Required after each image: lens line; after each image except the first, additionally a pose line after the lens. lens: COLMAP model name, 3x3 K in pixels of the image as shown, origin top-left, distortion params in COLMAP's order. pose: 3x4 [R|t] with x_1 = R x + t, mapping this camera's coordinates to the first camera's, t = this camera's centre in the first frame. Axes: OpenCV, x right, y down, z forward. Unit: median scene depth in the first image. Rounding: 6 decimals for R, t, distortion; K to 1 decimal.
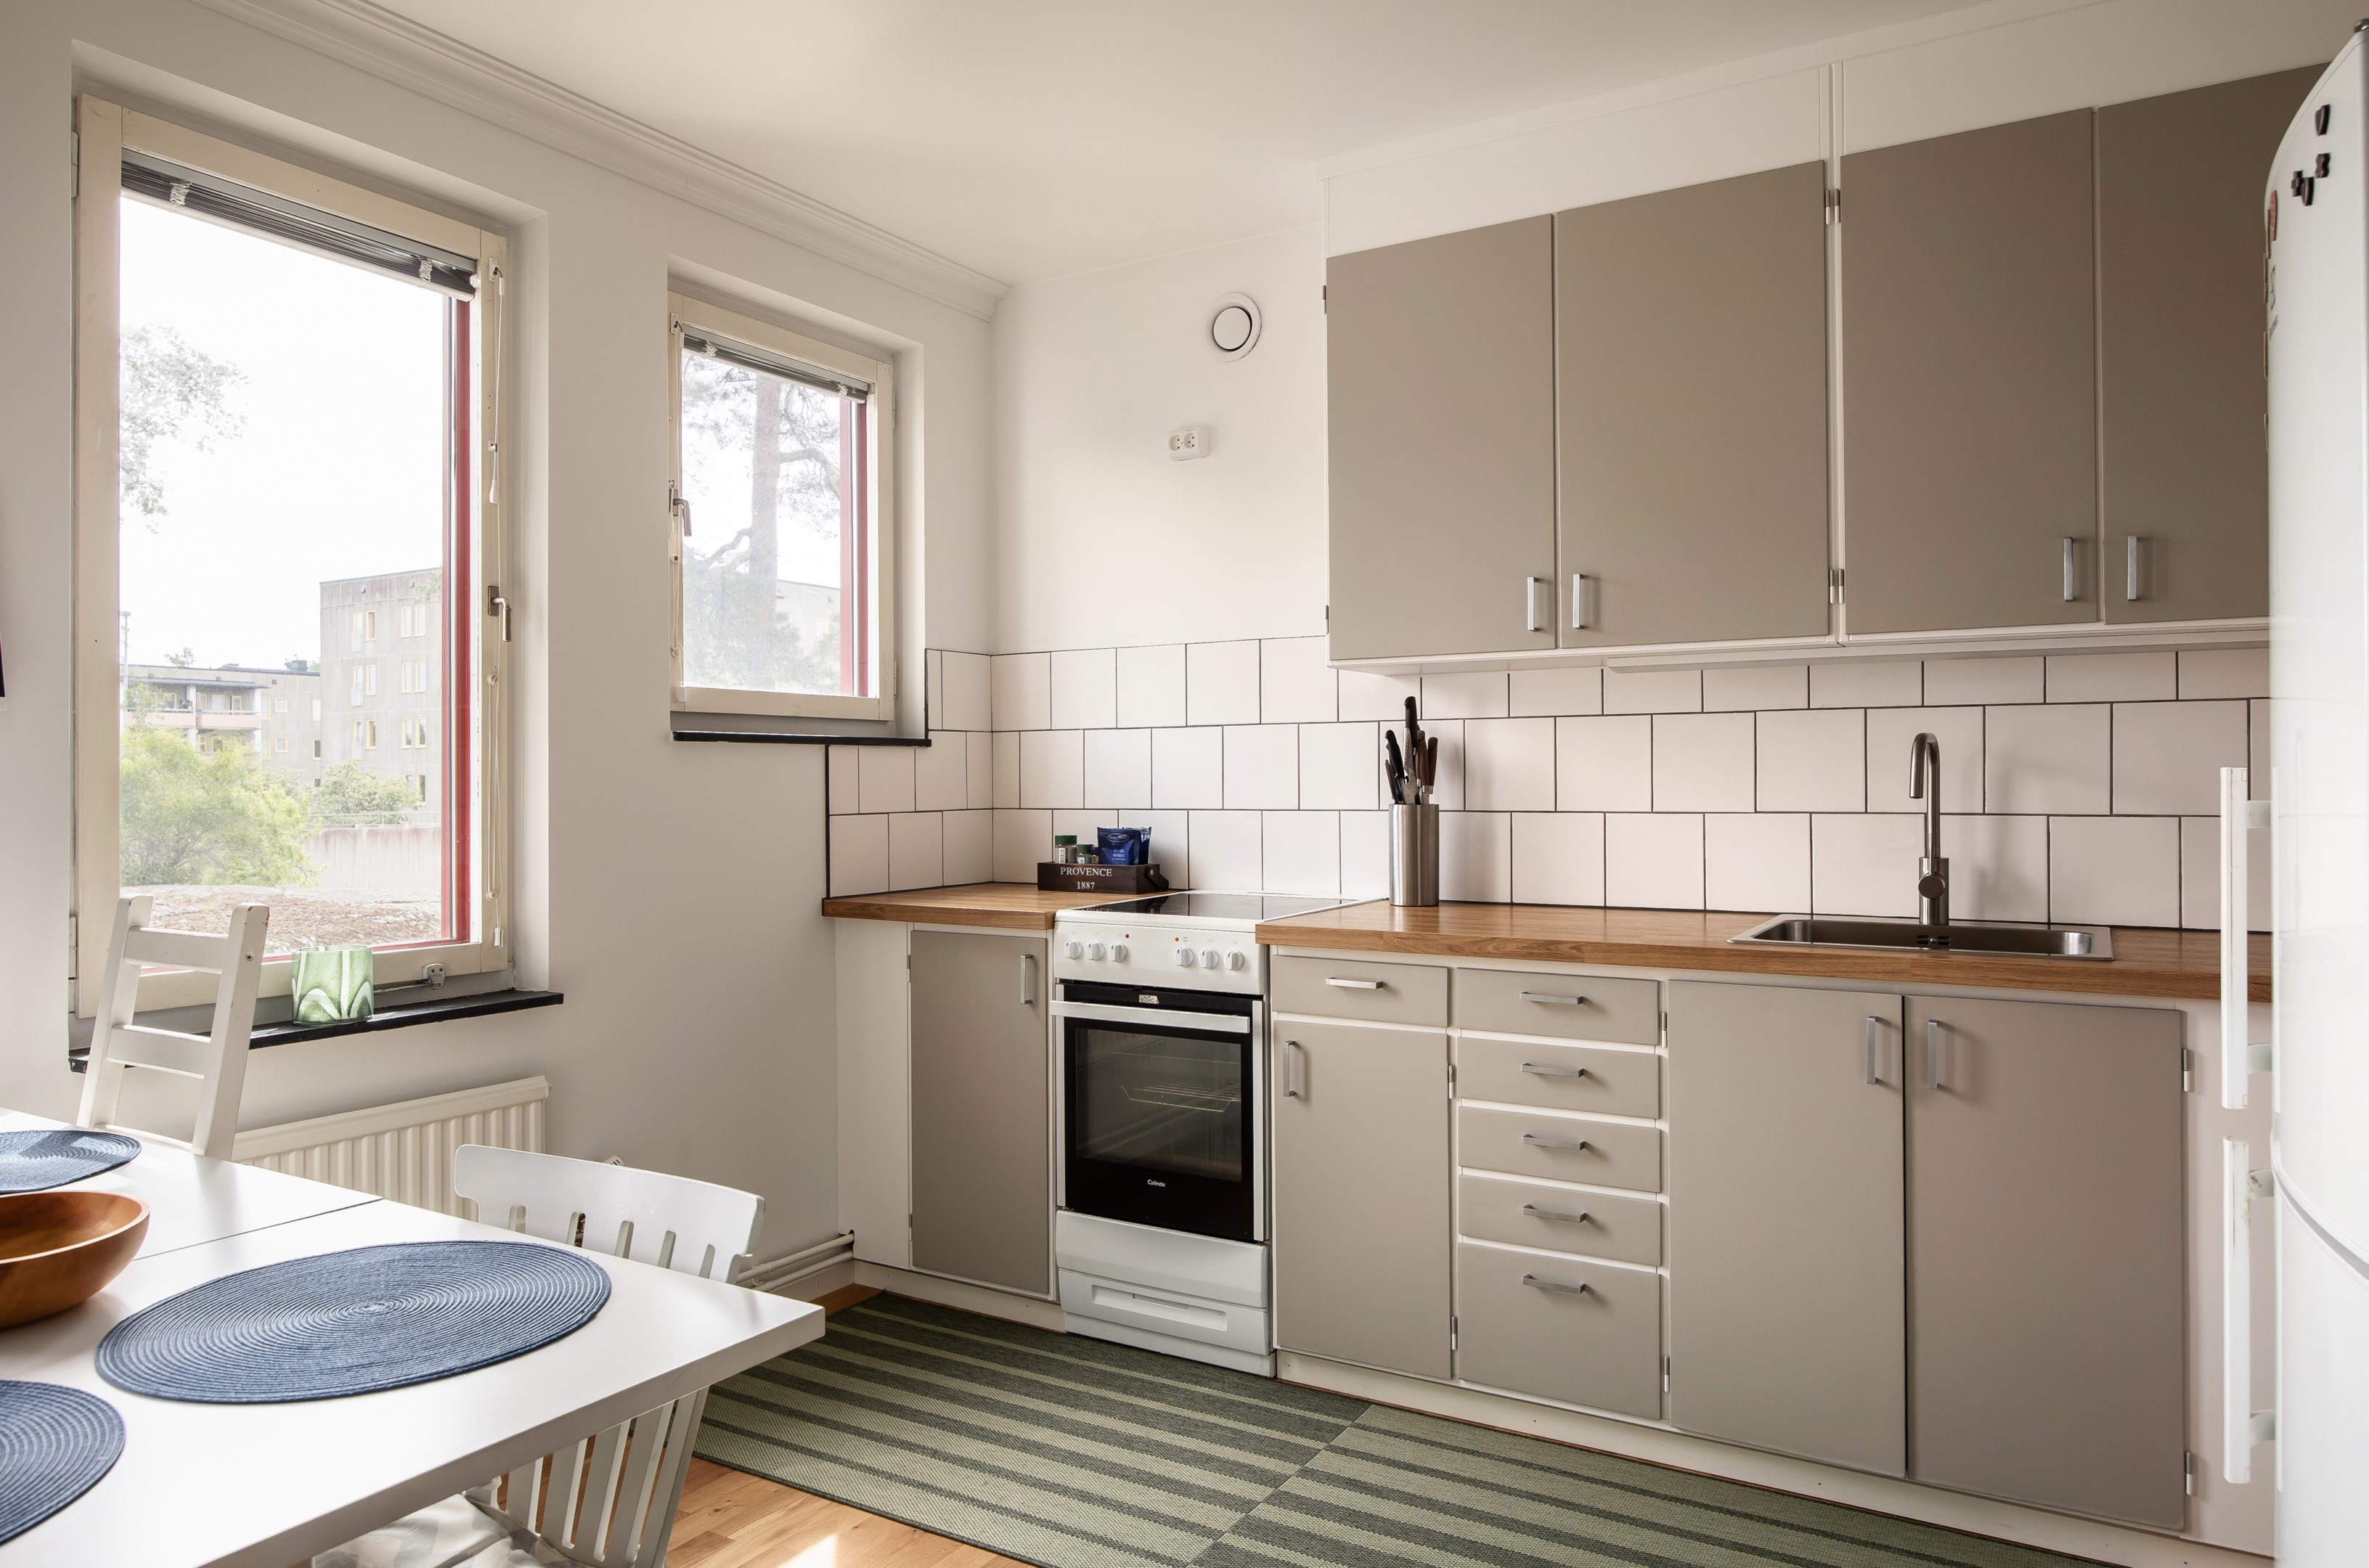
lens RADIAL K [[1540.9, 0, 1176.5], [0, 1540.9, 771.5], [0, 0, 1]] dist [-0.005799, -0.000089]
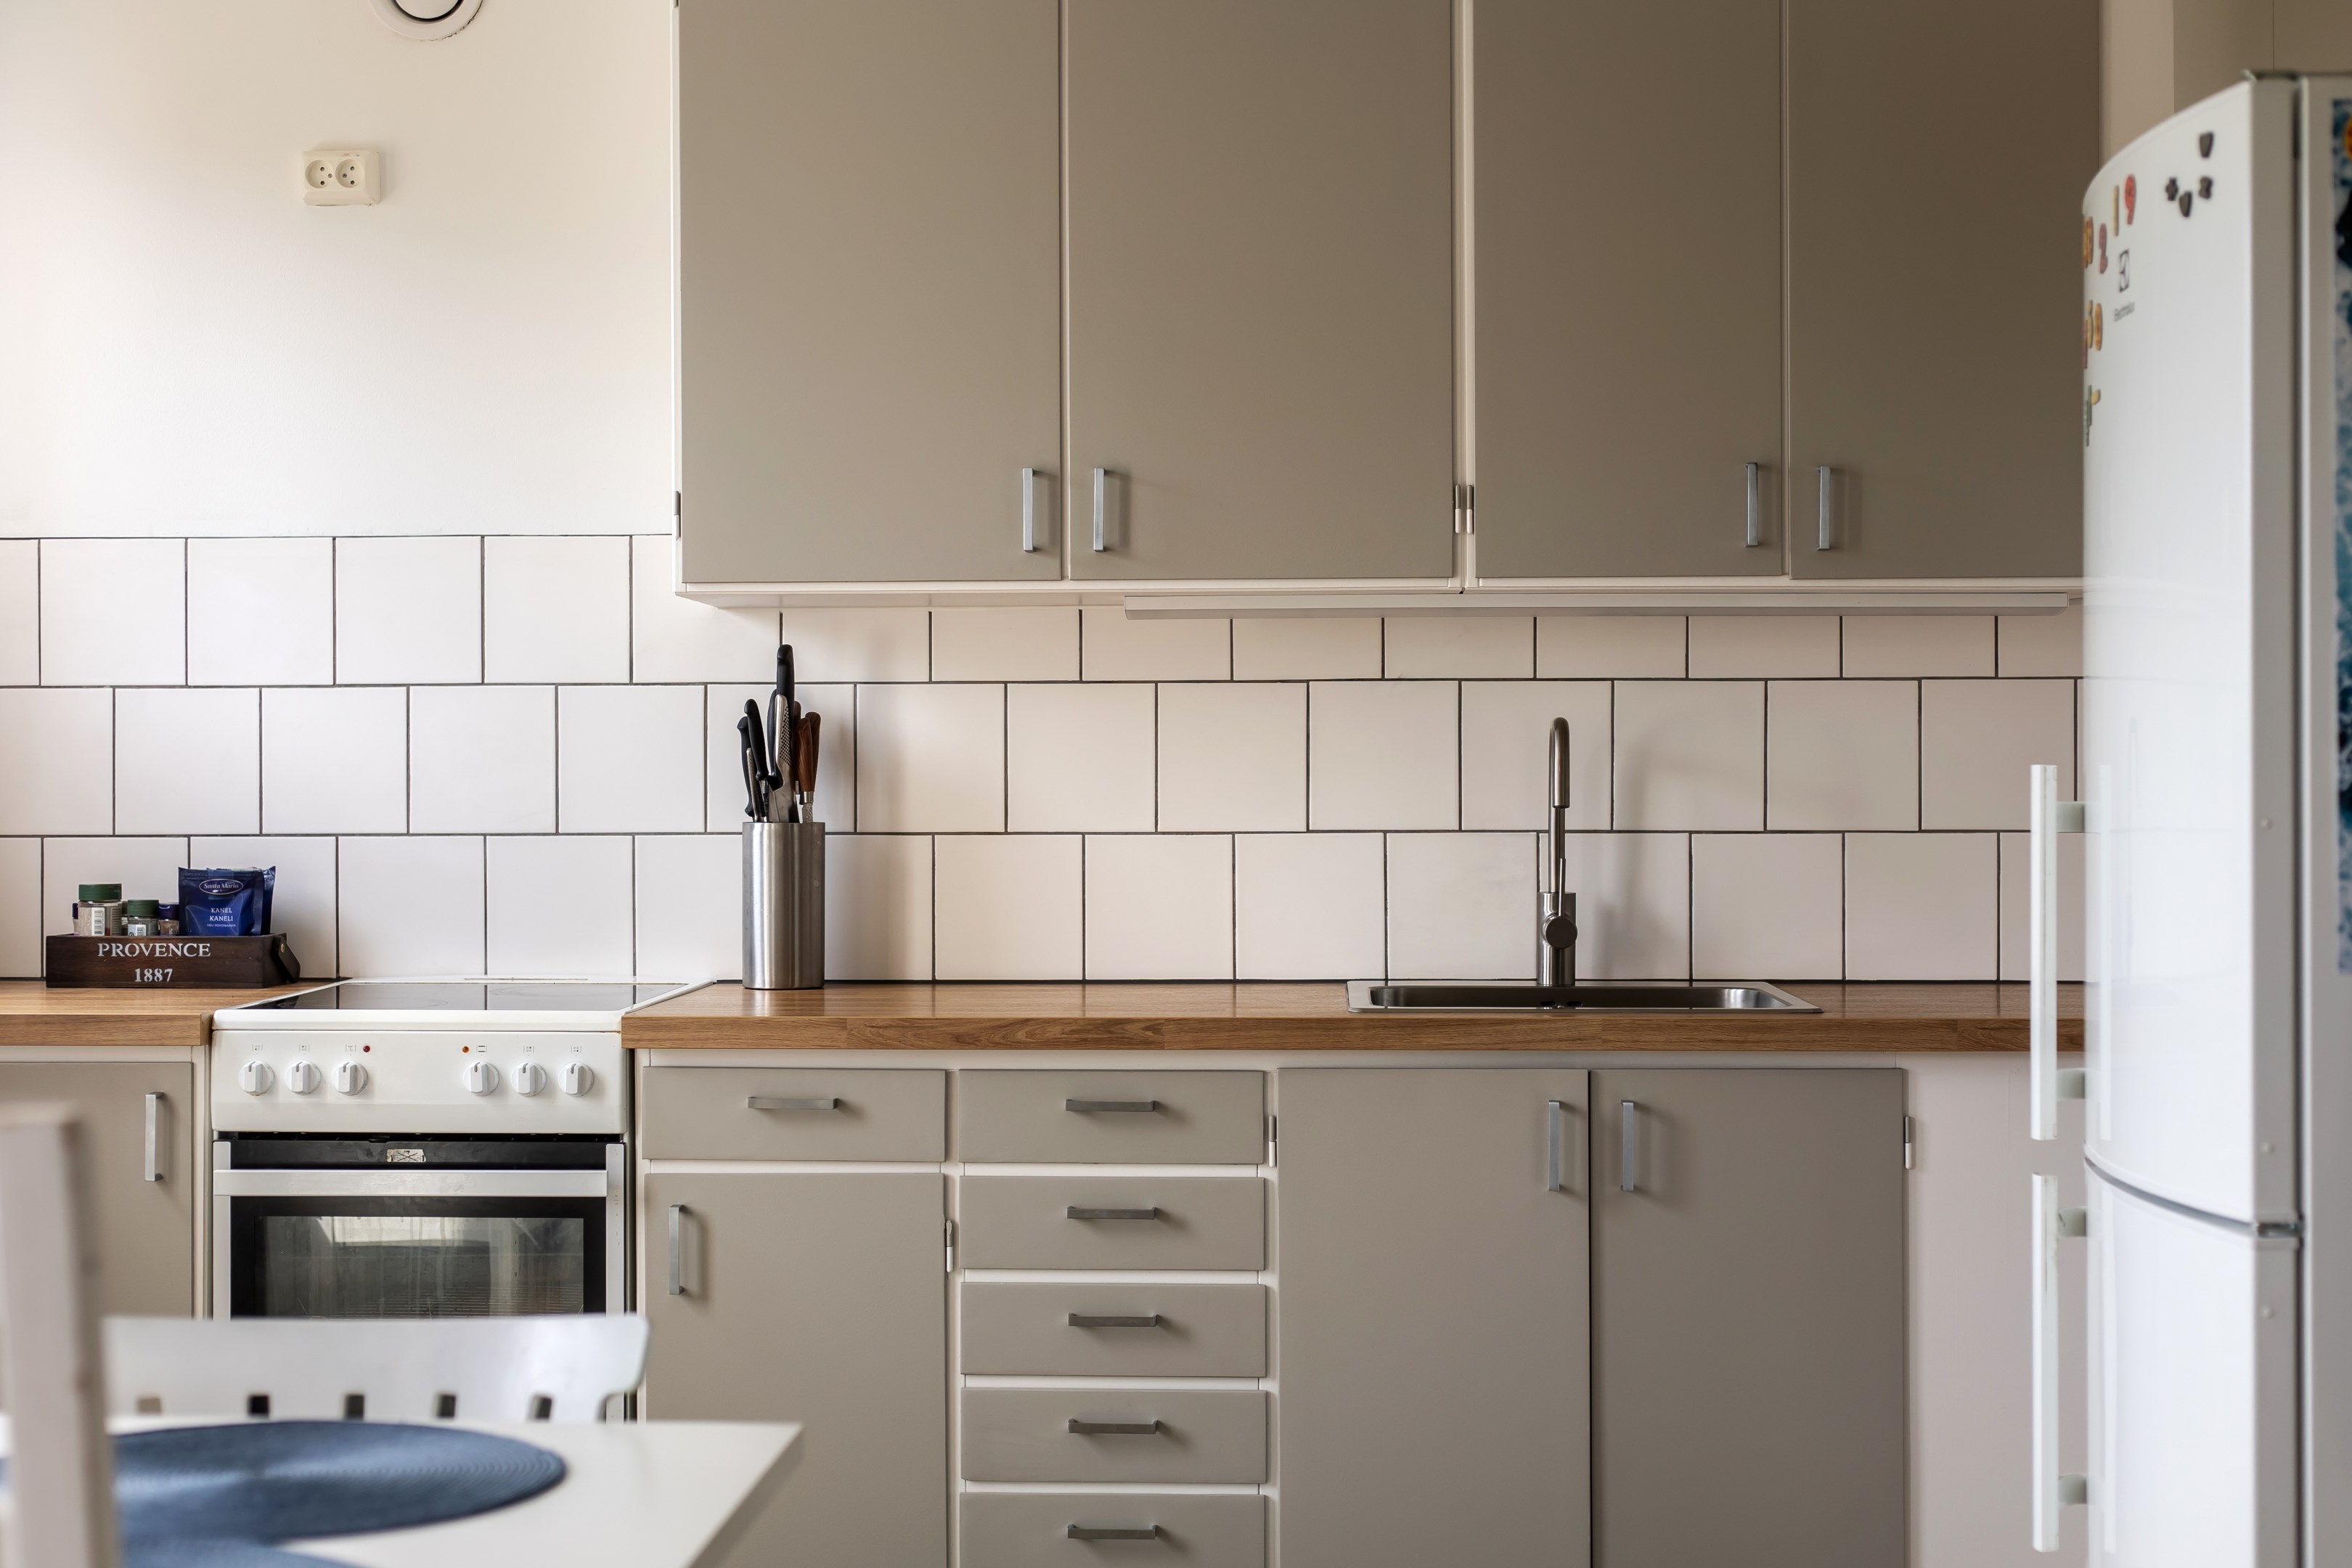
lens RADIAL K [[3434.9, 0, 1171.4], [0, 3434.9, 781.0], [0, 0, 1]] dist [0.012892, 0.011698]
pose [[0.878485, 0.003521, 0.477758, -0.377601], [-0.004159, 0.999991, 0.000279, 0.004179], [-0.477753, -0.002232, 0.878492, -0.276218]]
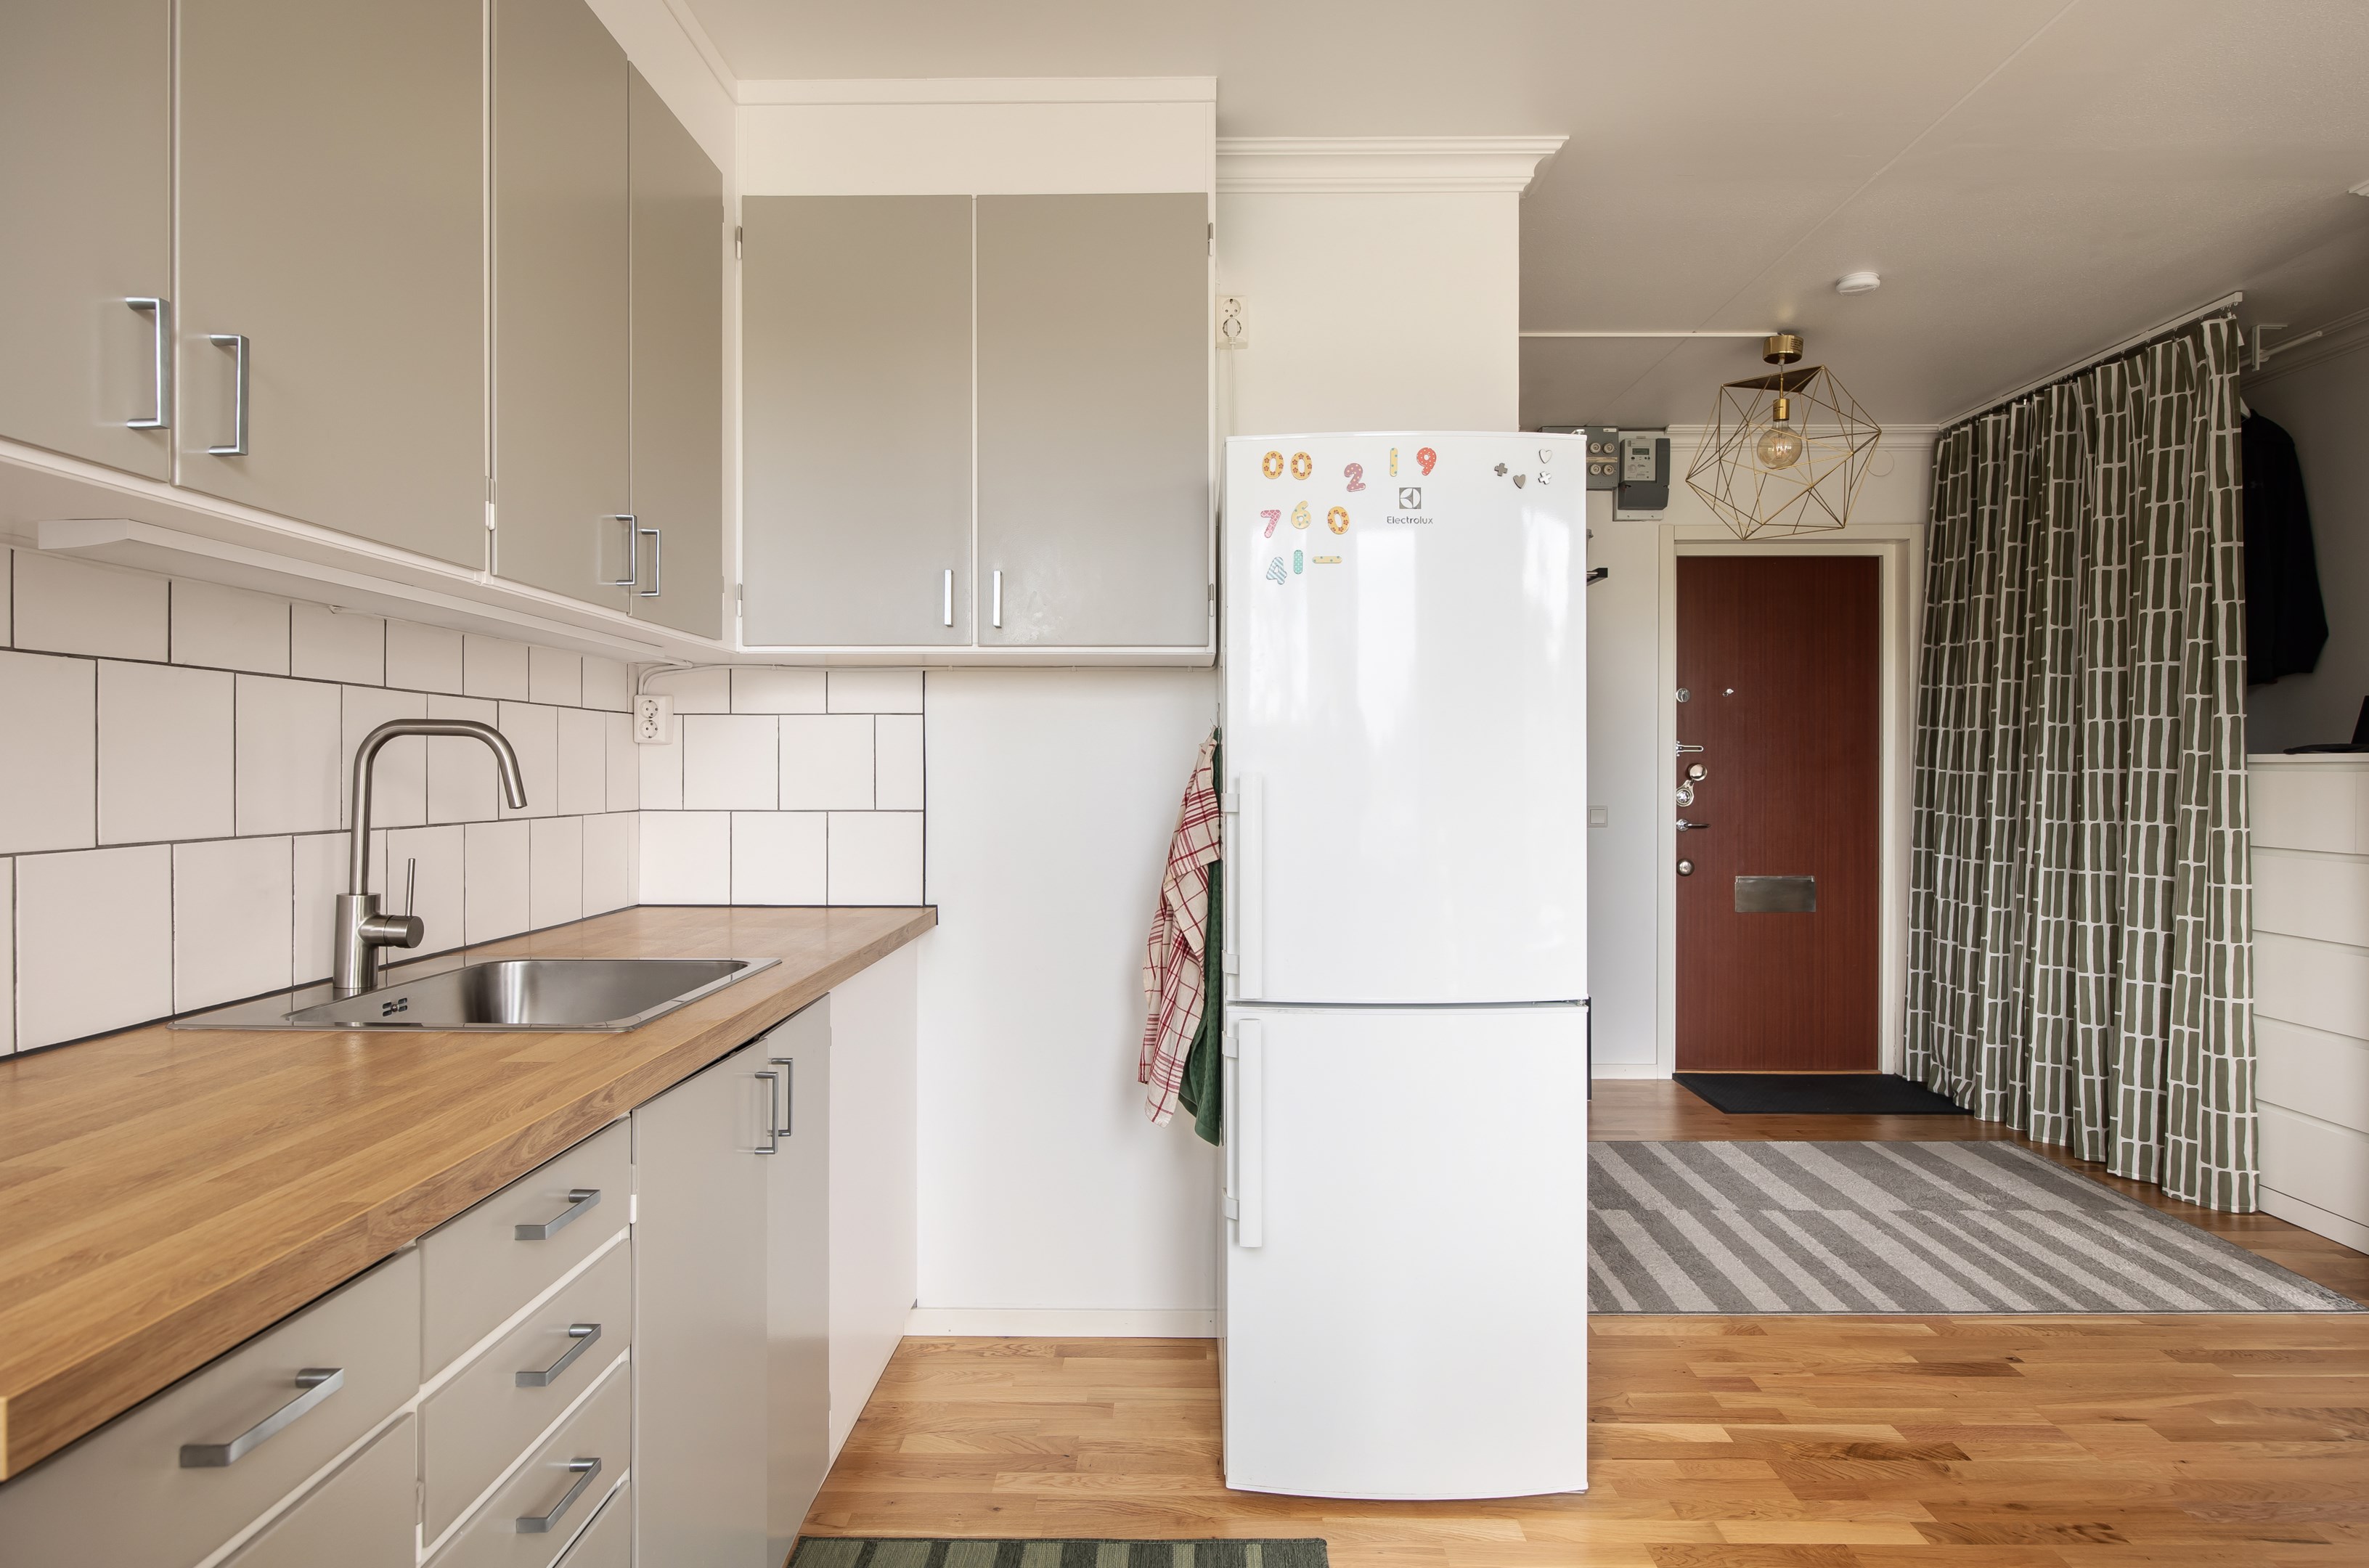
lens RADIAL K [[1345.0, 0, 1176.1], [0, 1345.0, 774.6], [0, 0, 1]] dist [0.000621, 0.000044]
pose [[-0.509484, 0.003126, 0.860474, -0.209813], [-0.000953, 0.999991, -0.004197, 0.002711], [-0.860480, -0.002958, -0.509476, 0.887666]]
